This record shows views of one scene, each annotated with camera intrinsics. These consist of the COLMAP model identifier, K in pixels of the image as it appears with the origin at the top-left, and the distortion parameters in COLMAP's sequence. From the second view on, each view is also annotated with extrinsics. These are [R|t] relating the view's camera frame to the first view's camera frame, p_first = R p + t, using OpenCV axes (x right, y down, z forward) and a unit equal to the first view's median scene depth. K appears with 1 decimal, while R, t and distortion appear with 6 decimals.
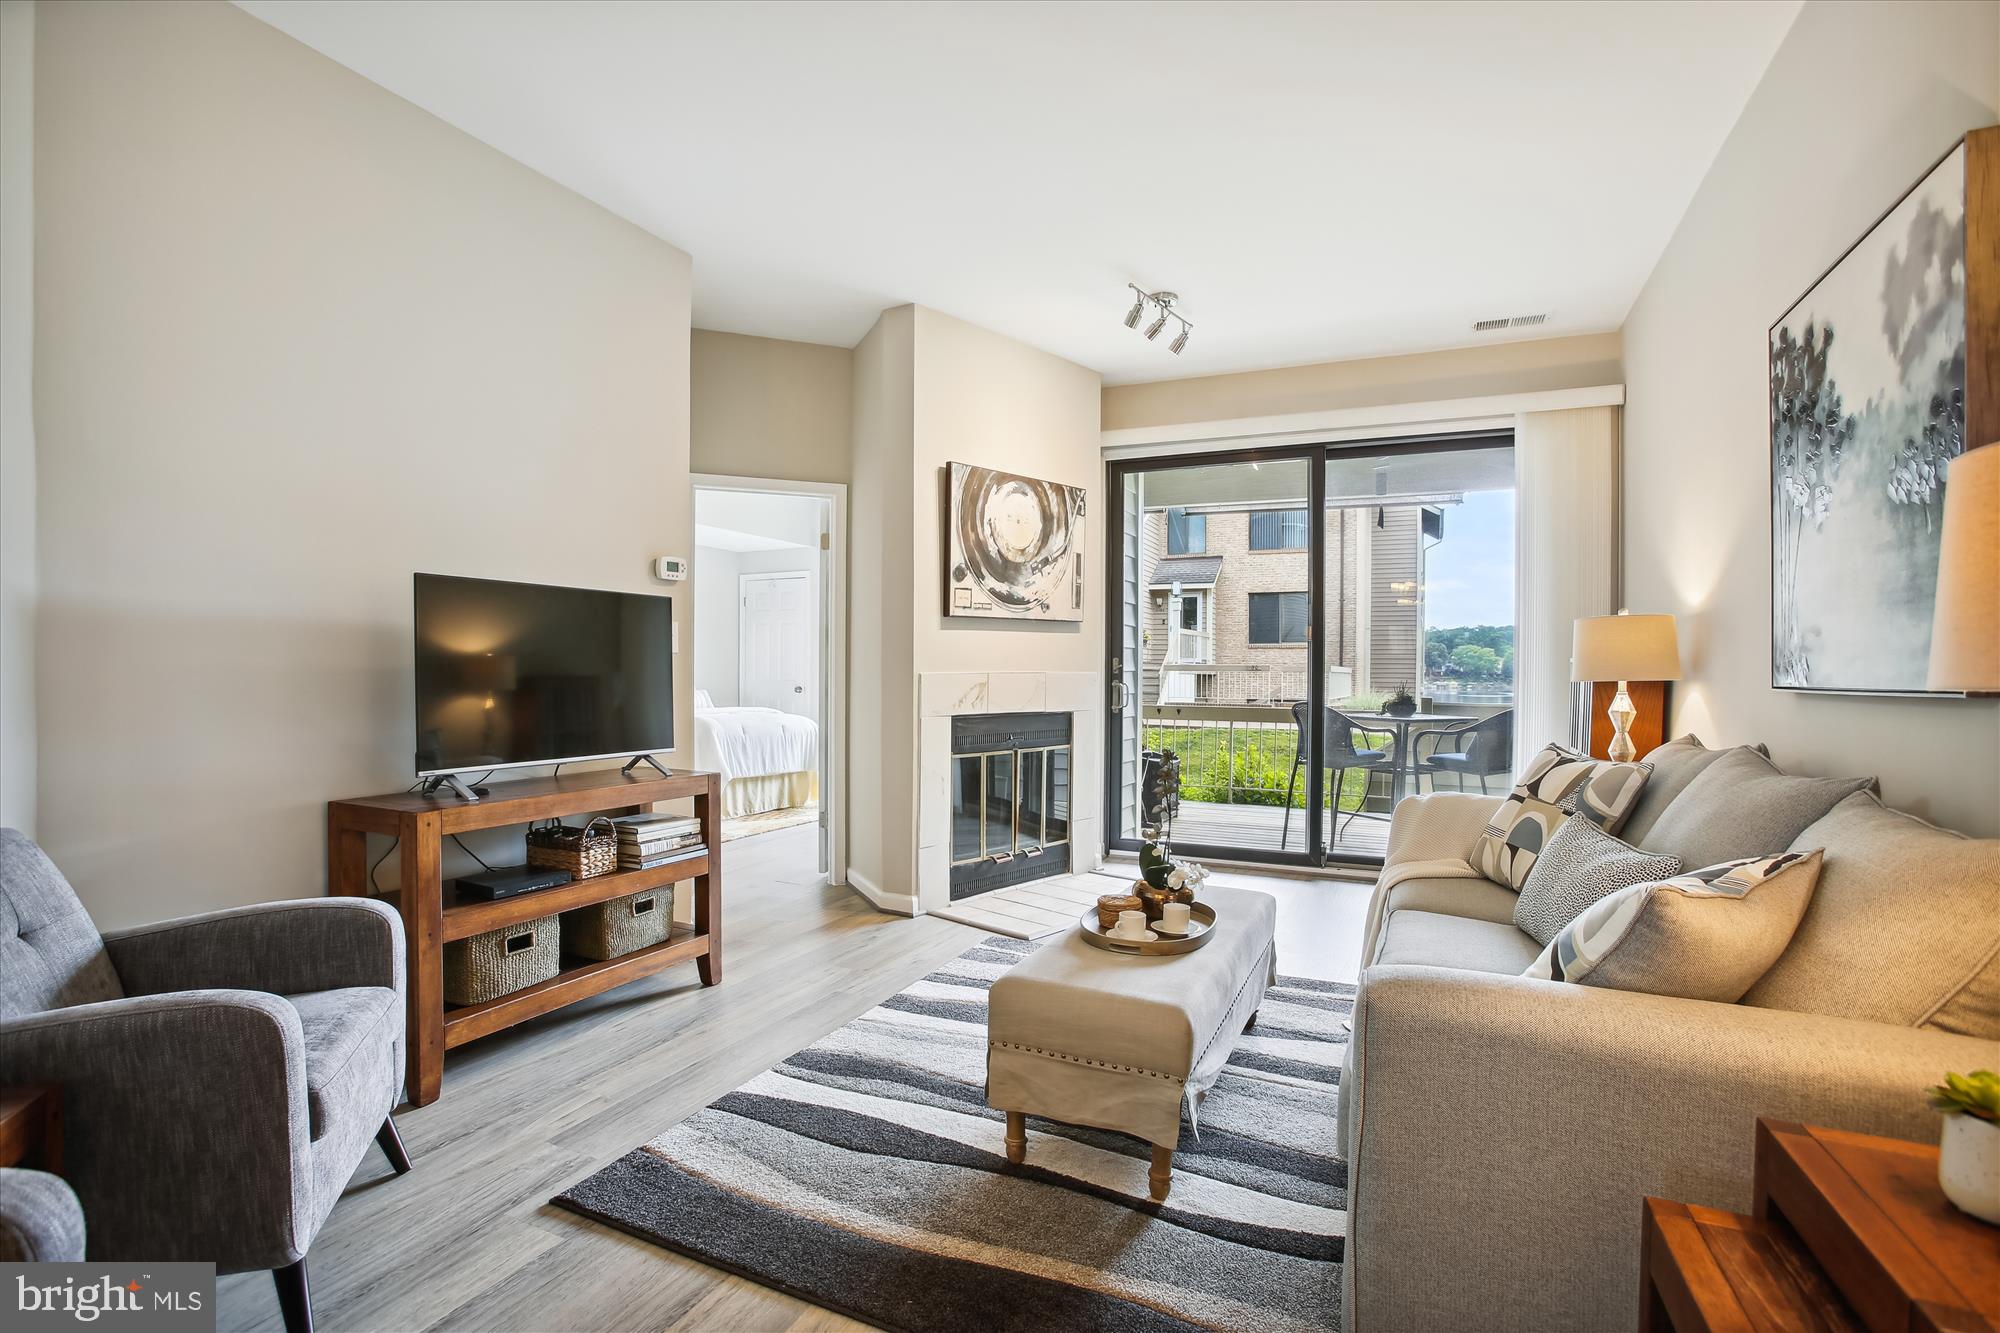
lens RADIAL K [[946.8, 0, 984.5], [0, 946.8, 673.5], [0, 0, 1]] dist [-0.019720, 0.005227]
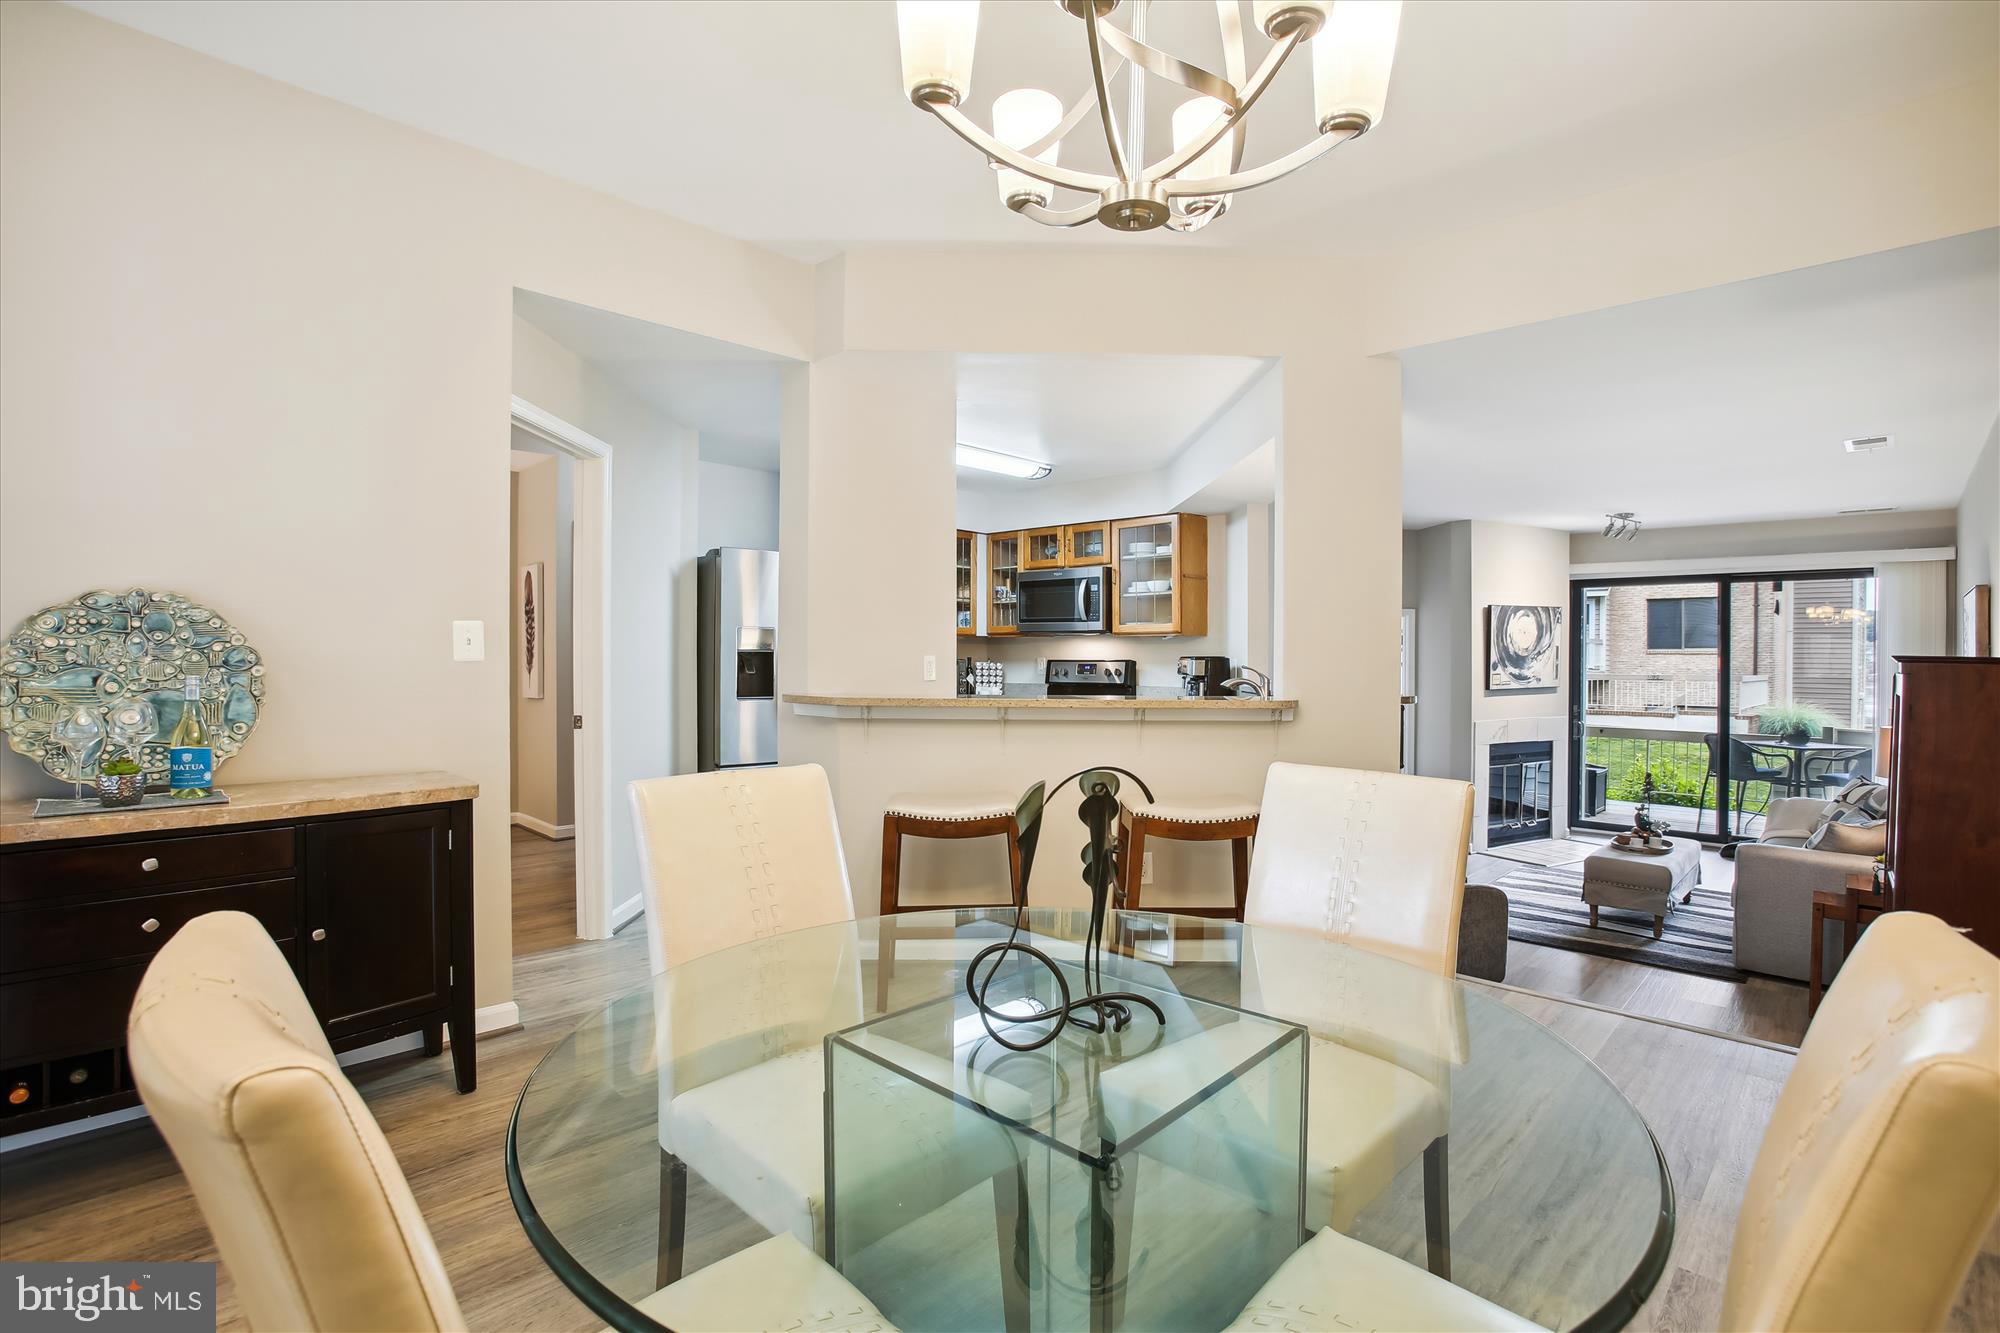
lens RADIAL K [[946.8, 0, 1011.7], [0, 946.8, 664.8], [0, 0, 1]] dist [-0.019720, 0.005227]
pose [[0.951348, 0.004897, -0.308081, -0.307517], [-0.003664, 0.999983, 0.004580, -0.099340], [0.308098, -0.003229, 0.951349, -0.876900]]
